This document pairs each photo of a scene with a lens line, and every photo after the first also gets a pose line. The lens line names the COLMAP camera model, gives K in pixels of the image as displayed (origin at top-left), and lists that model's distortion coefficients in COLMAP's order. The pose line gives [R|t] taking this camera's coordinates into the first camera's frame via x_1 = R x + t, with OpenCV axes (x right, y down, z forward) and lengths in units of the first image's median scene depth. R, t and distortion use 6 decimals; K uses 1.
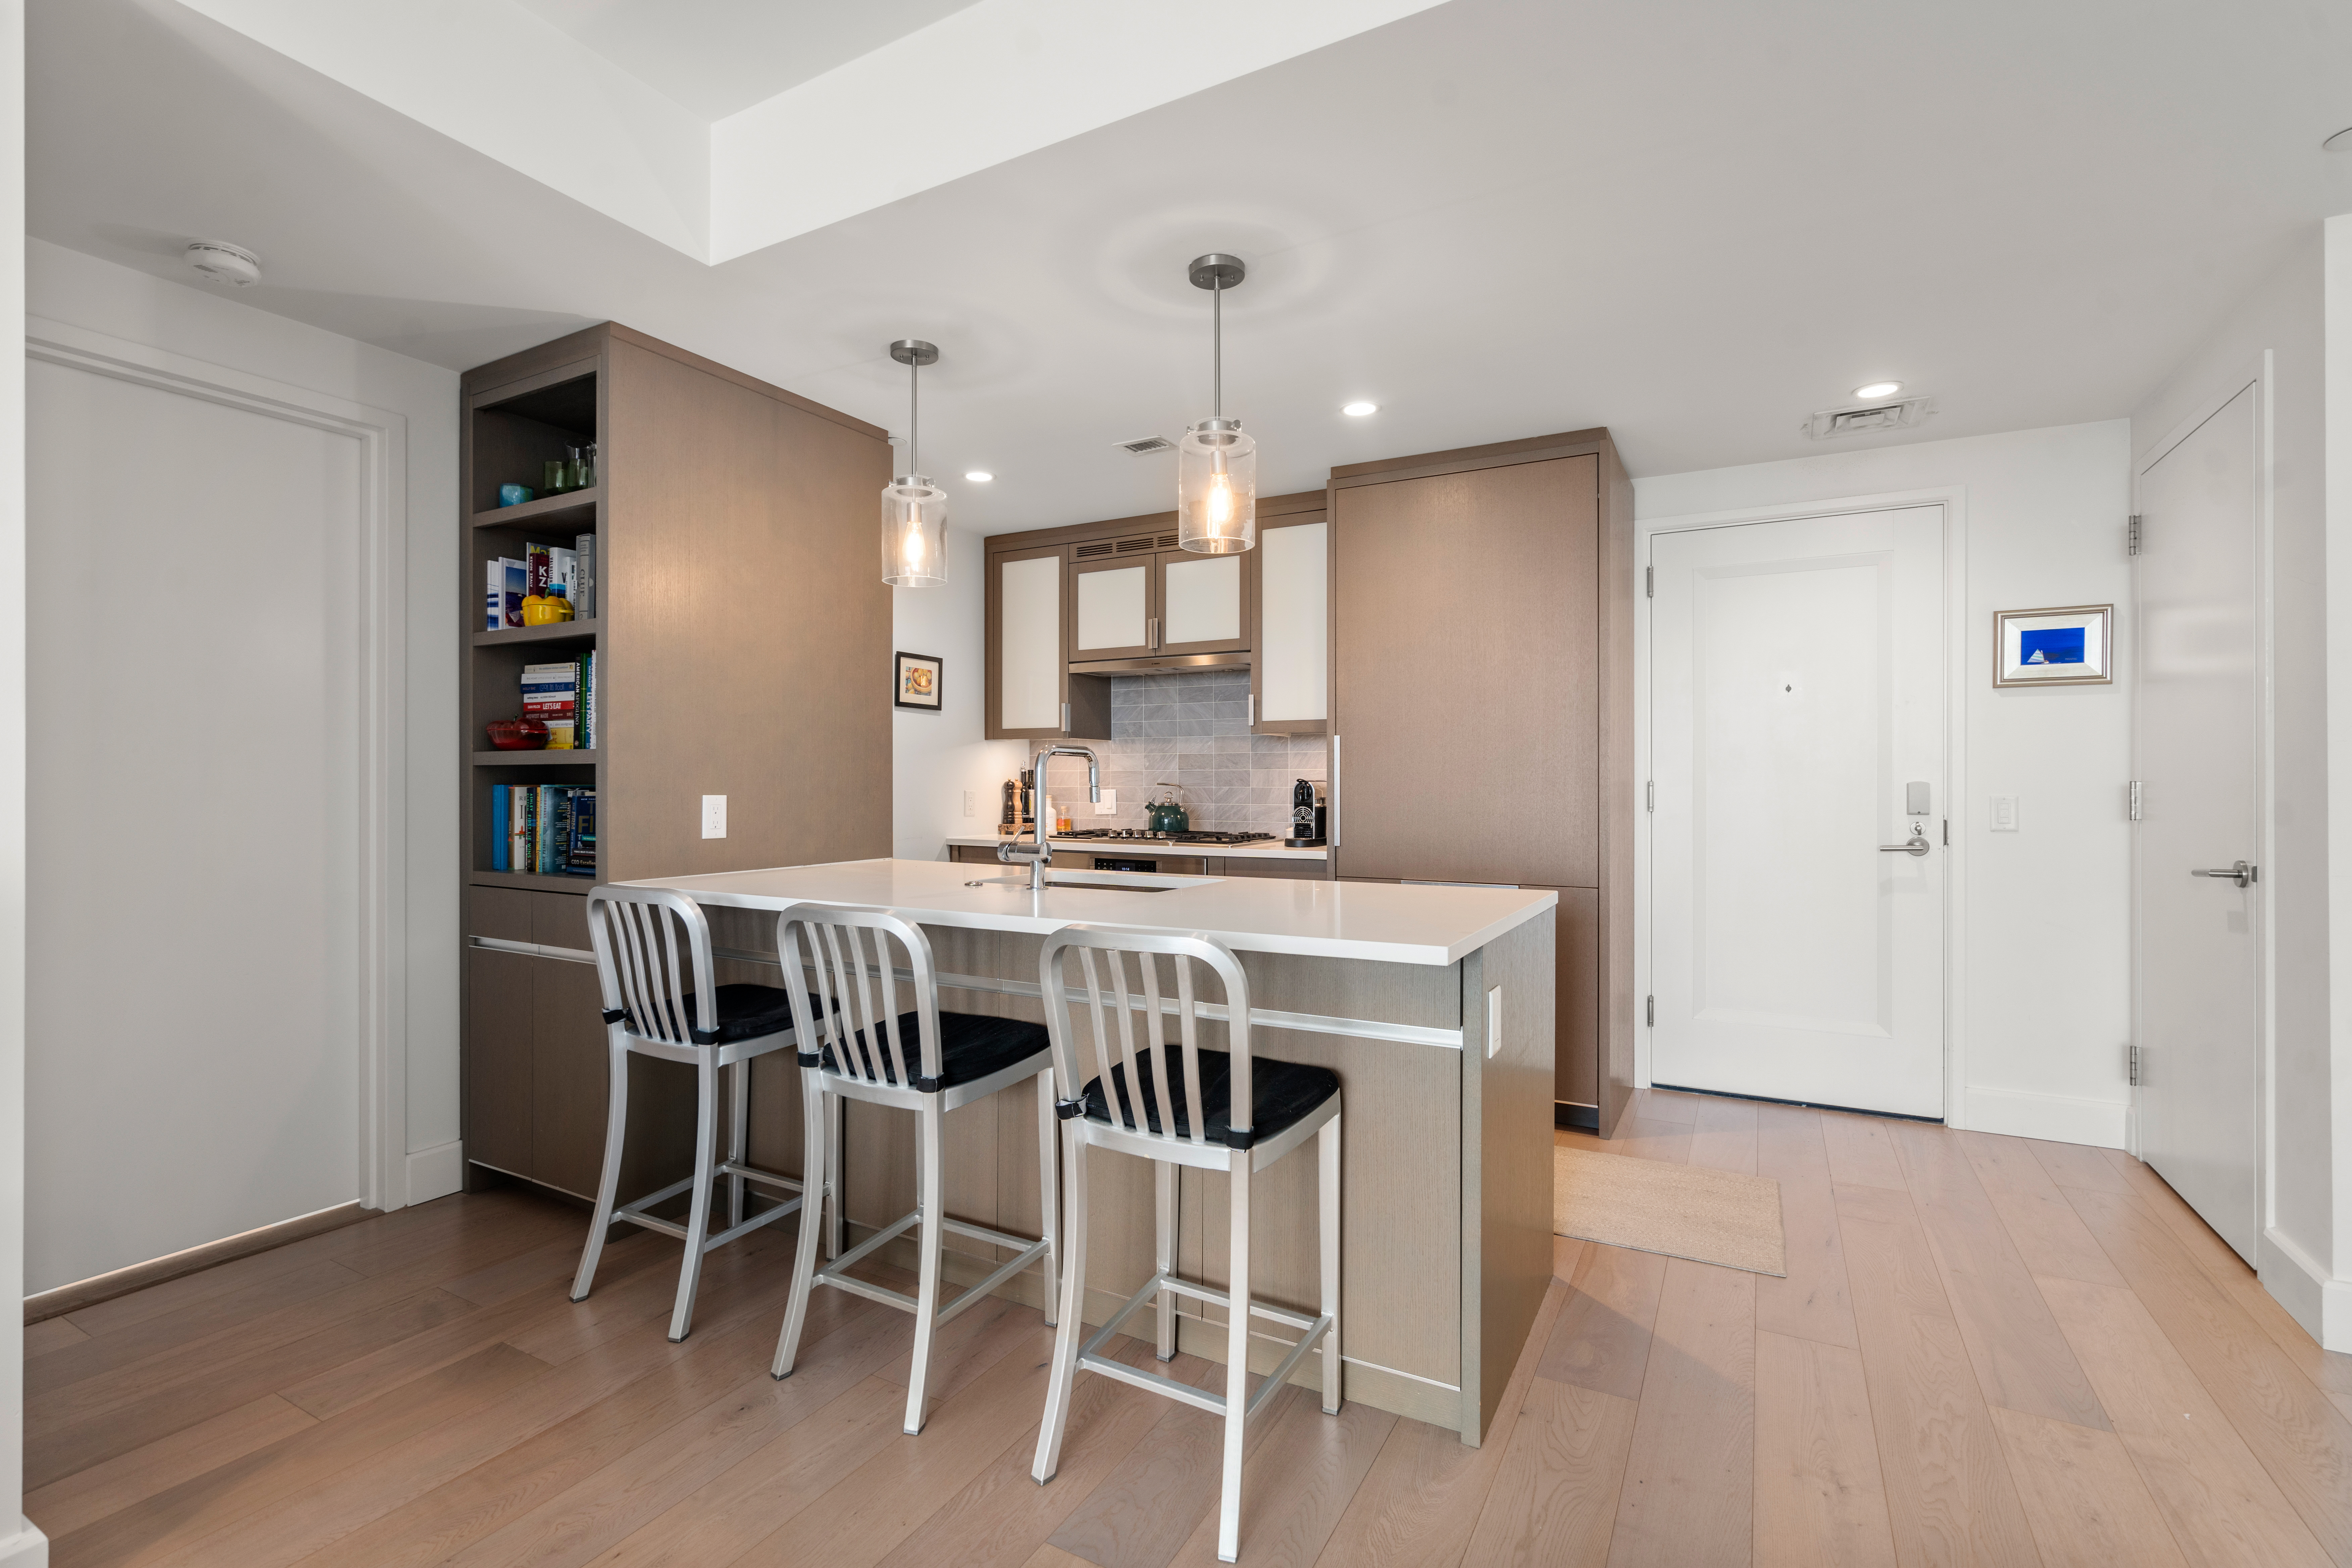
lens RADIAL K [[1069.9, 0, 1155.7], [0, 1069.9, 786.1], [0, 0, 1]] dist [-0.001003, -0.000423]
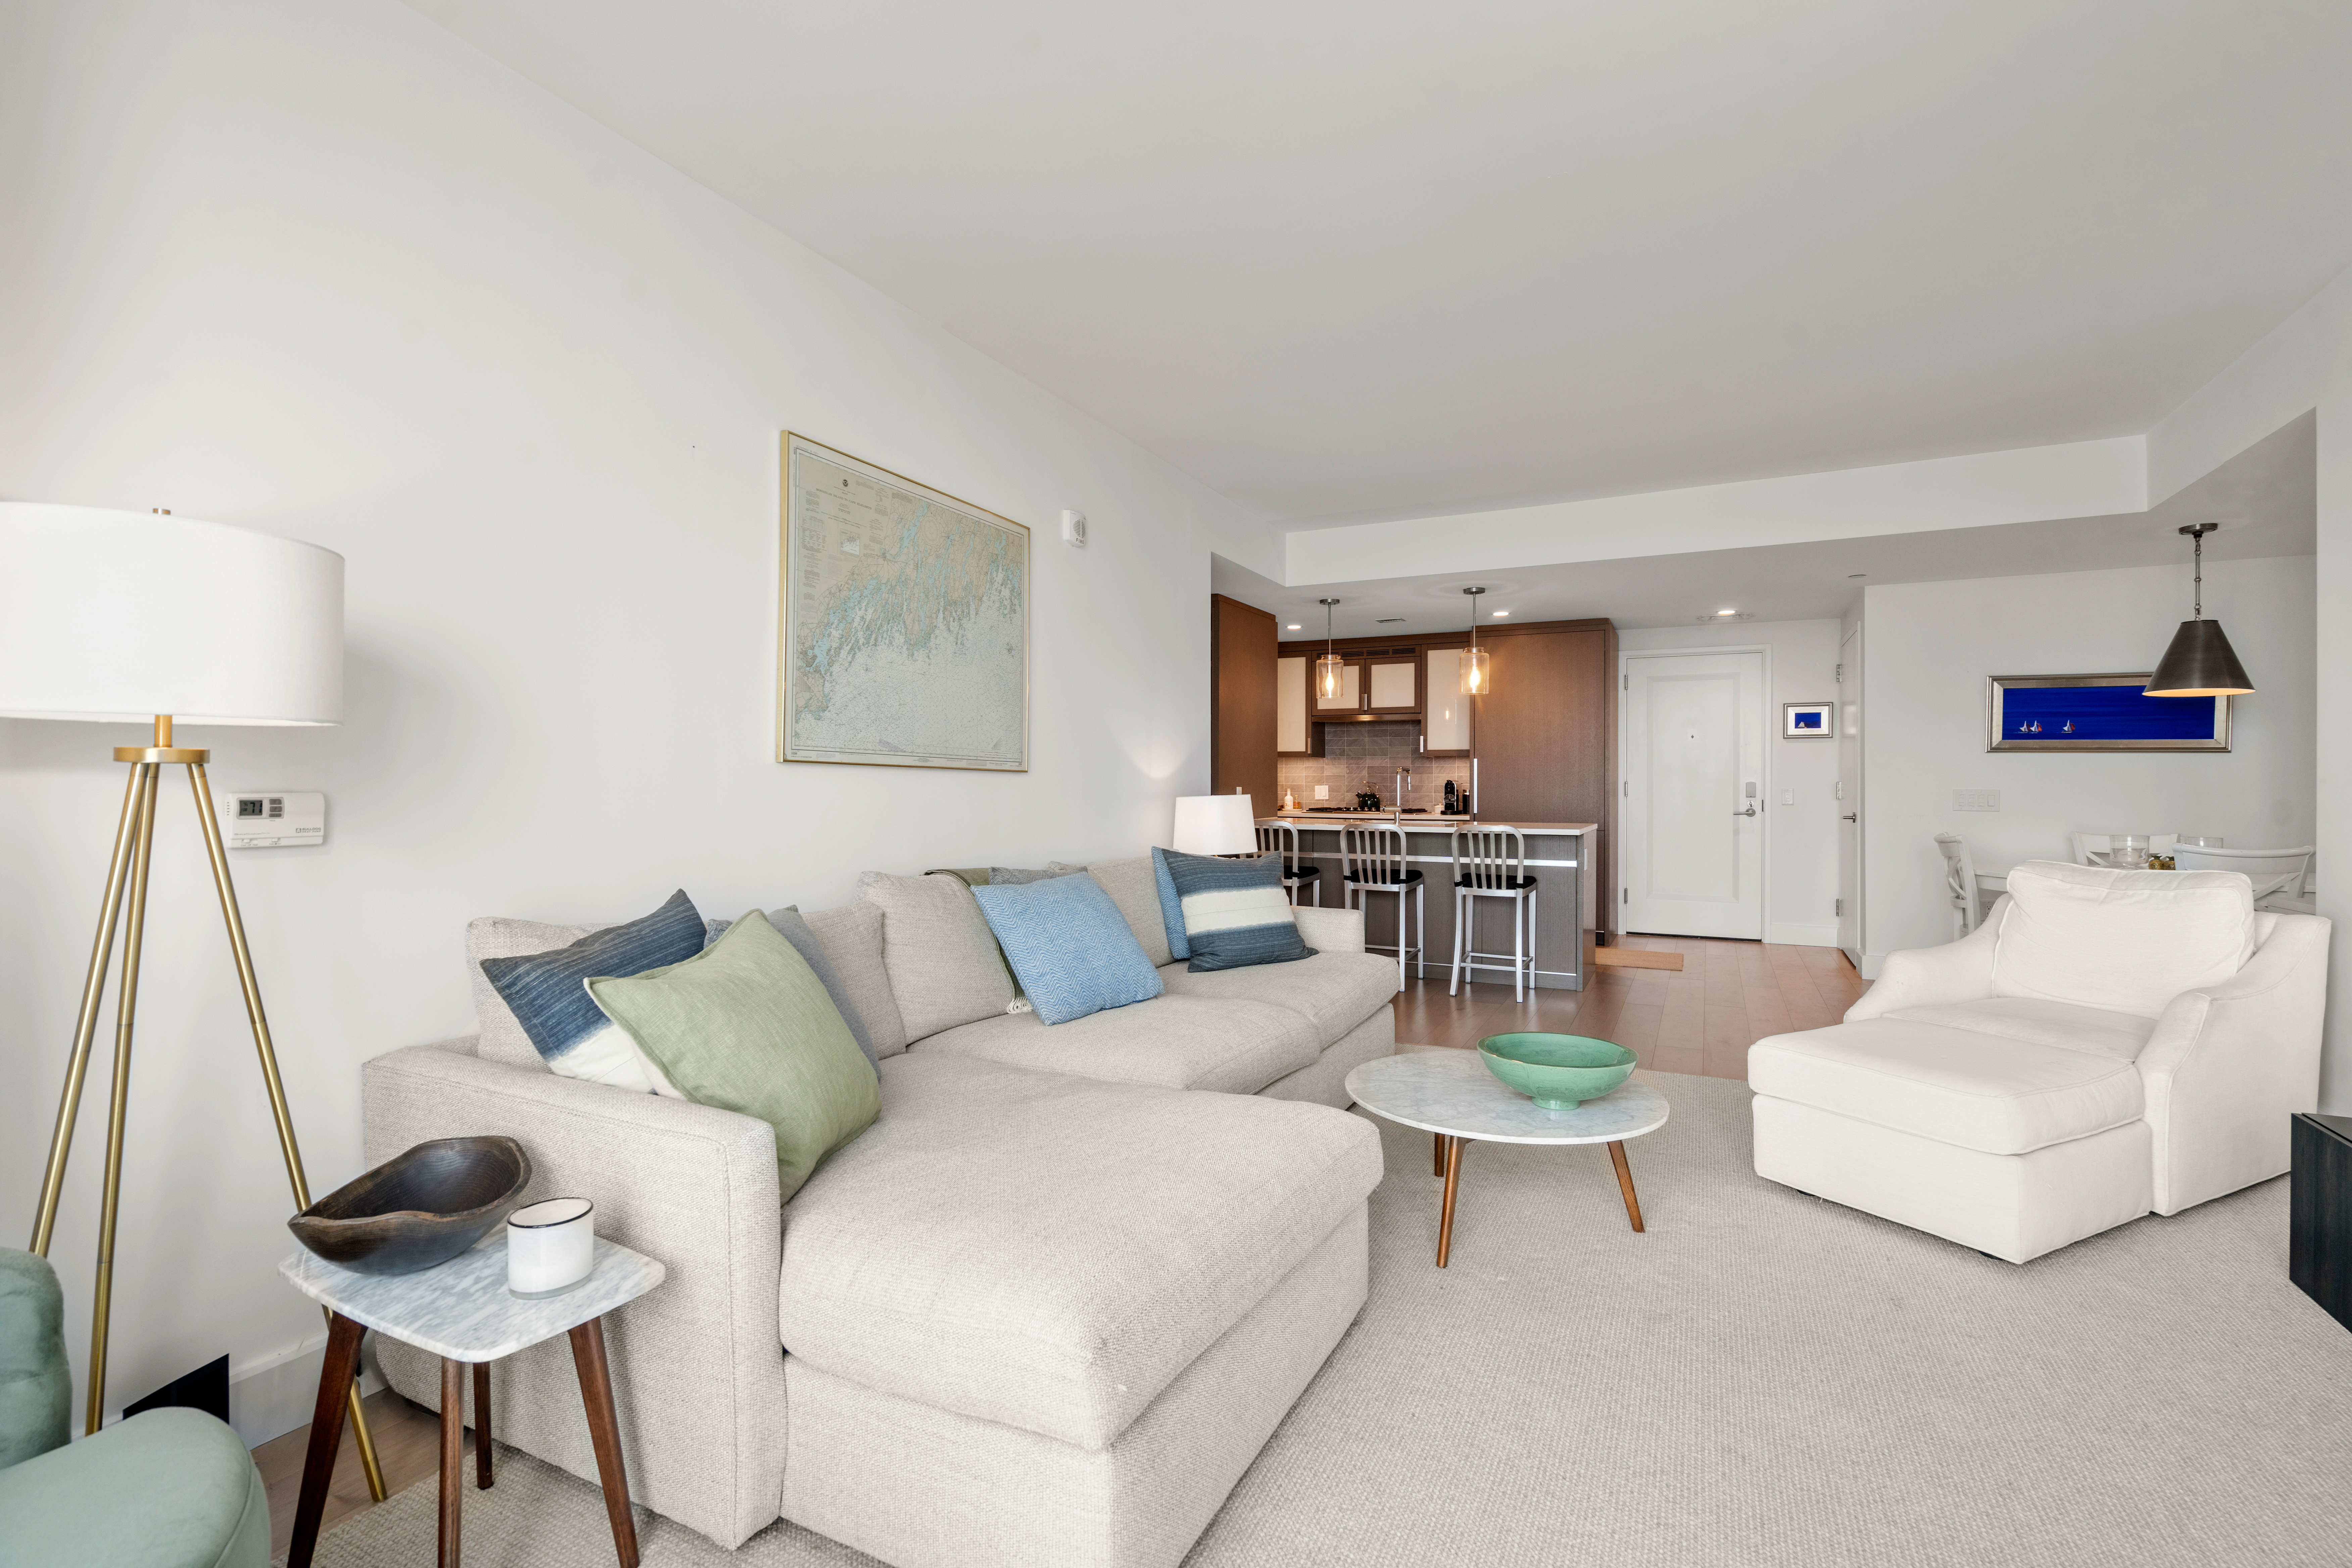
lens RADIAL K [[1069.9, 0, 1163.0], [0, 1069.9, 786.3], [0, 0, 1]] dist [-0.001003, -0.000423]
pose [[0.999030, 0.001294, 0.044022, -0.496528], [-0.001388, 0.999997, 0.002102, 0.001831], [-0.044019, -0.002161, 0.999028, -0.971048]]
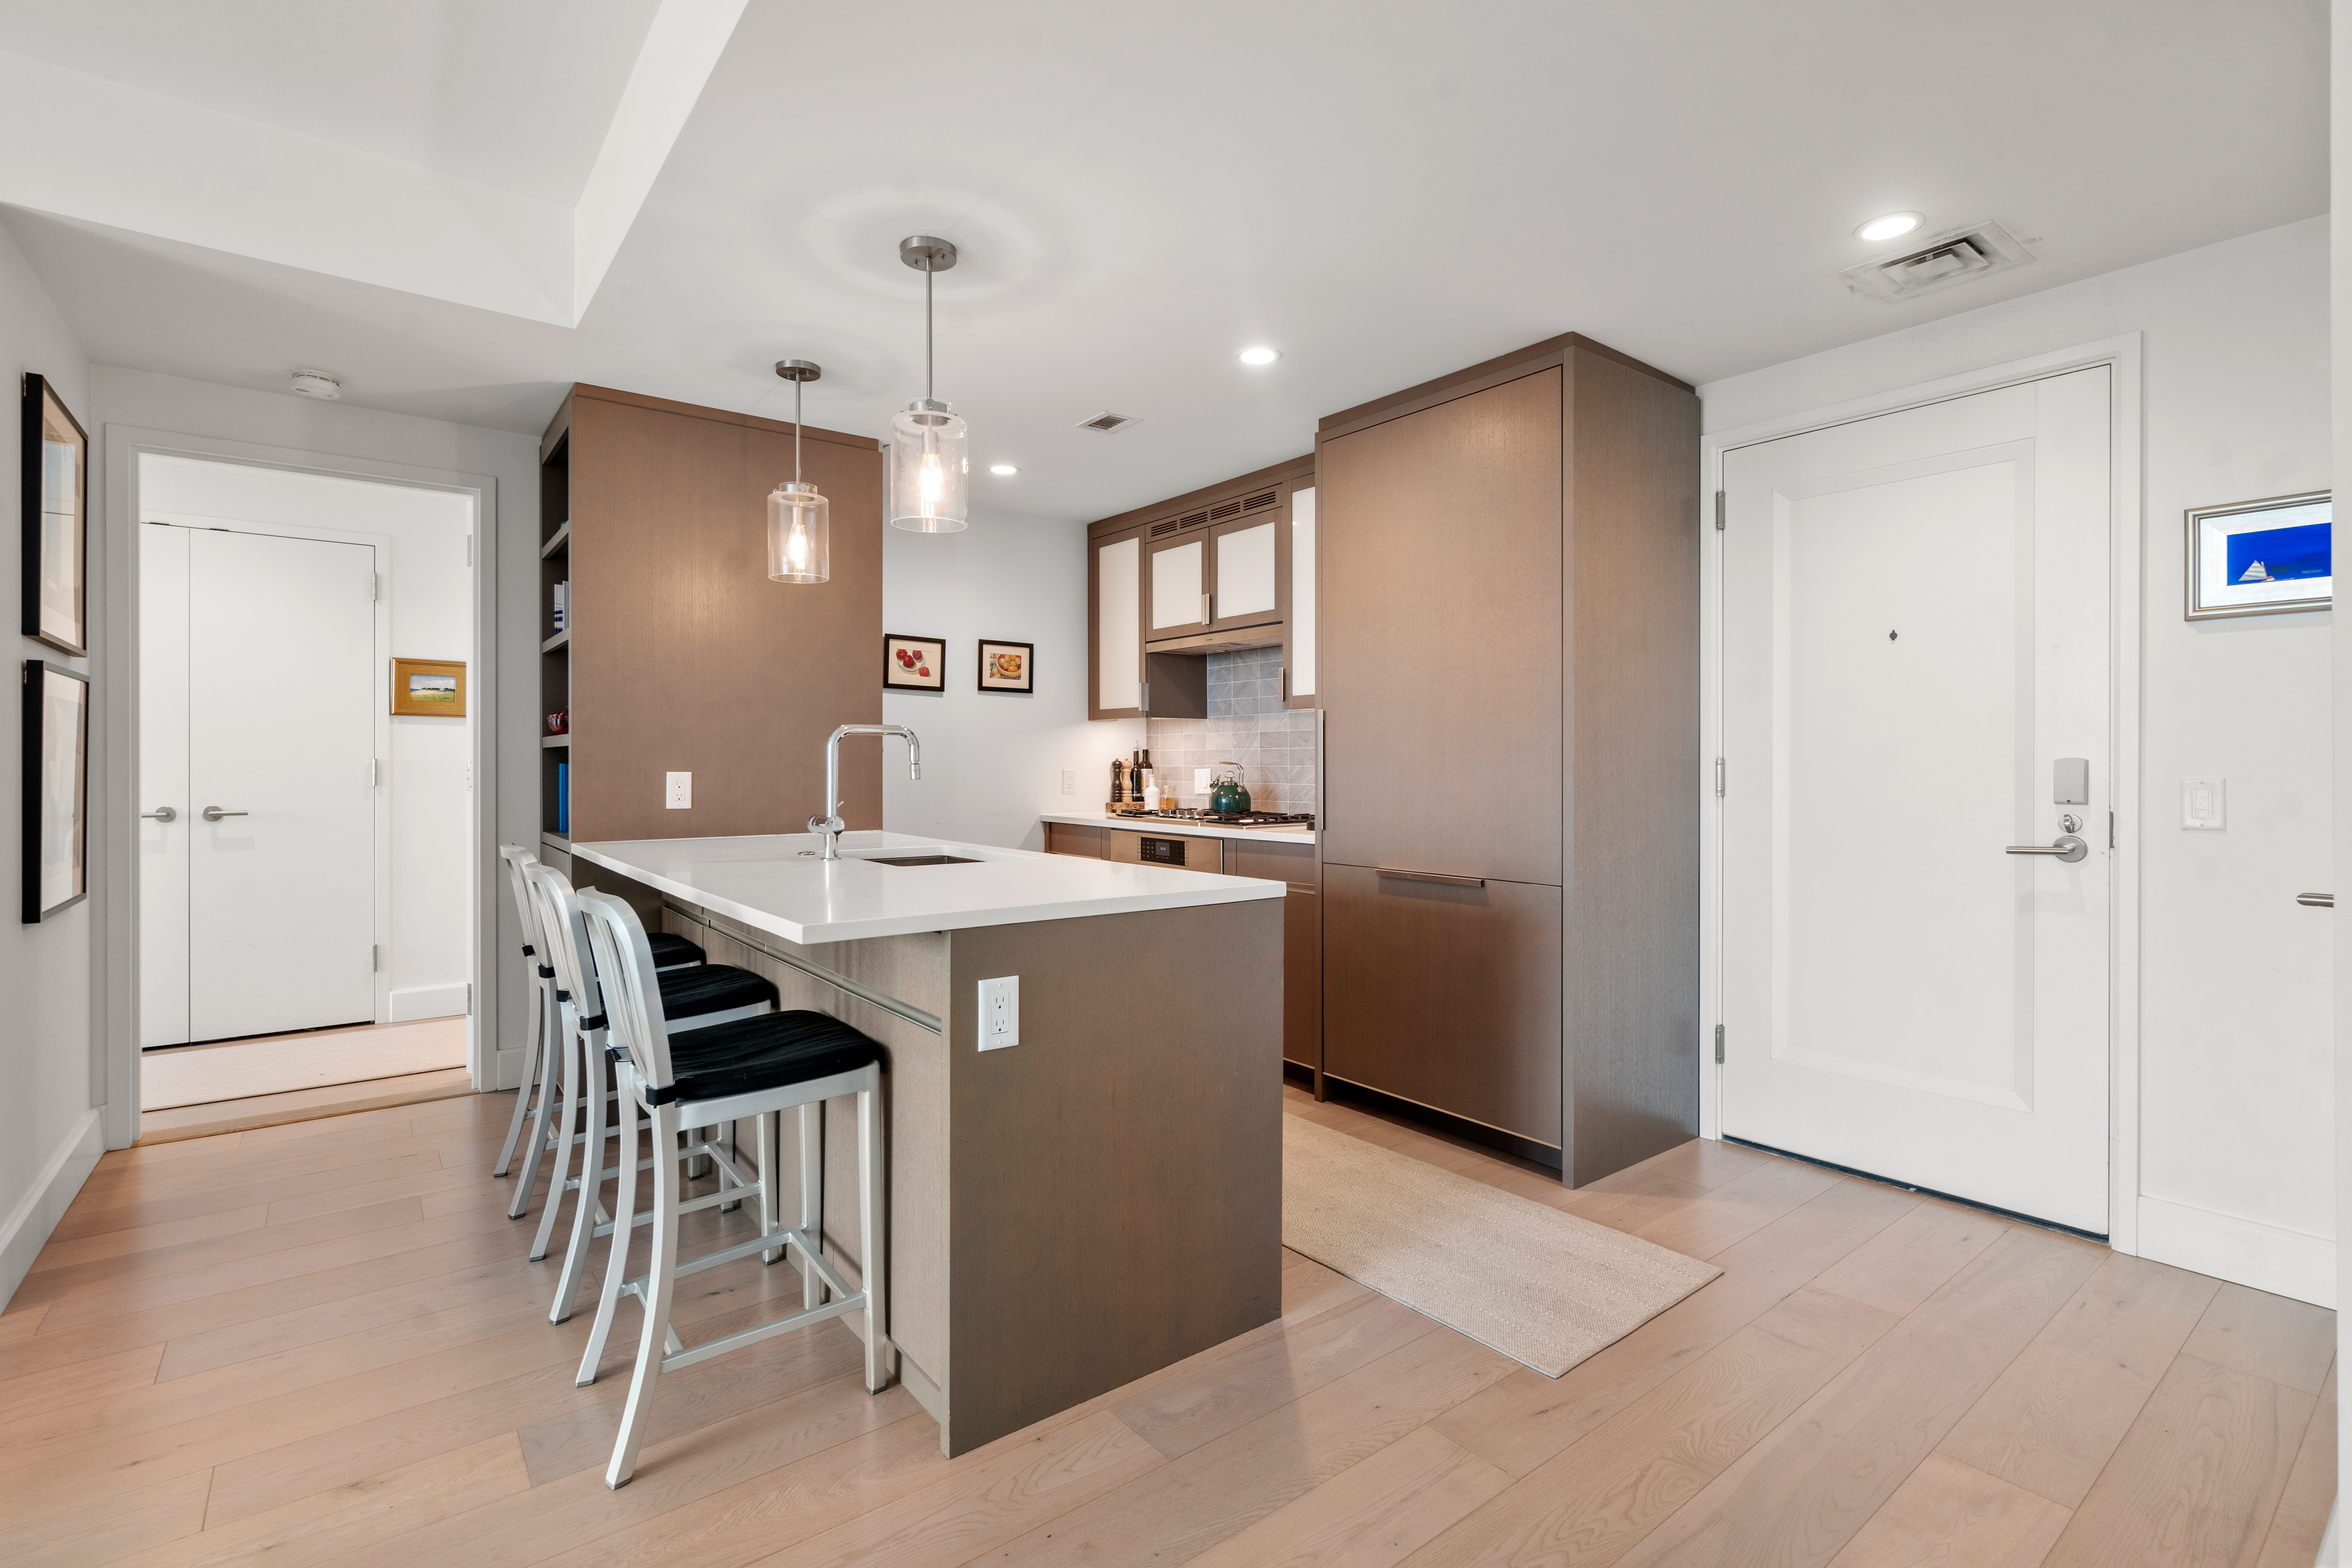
lens RADIAL K [[1069.9, 0, 1160.2], [0, 1069.9, 773.5], [0, 0, 1]] dist [-0.001003, -0.000423]
pose [[0.918580, 0.003458, -0.395219, 0.394559], [-0.001074, 0.999980, 0.006253, 0.001970], [0.395233, -0.005320, 0.918566, 0.095825]]
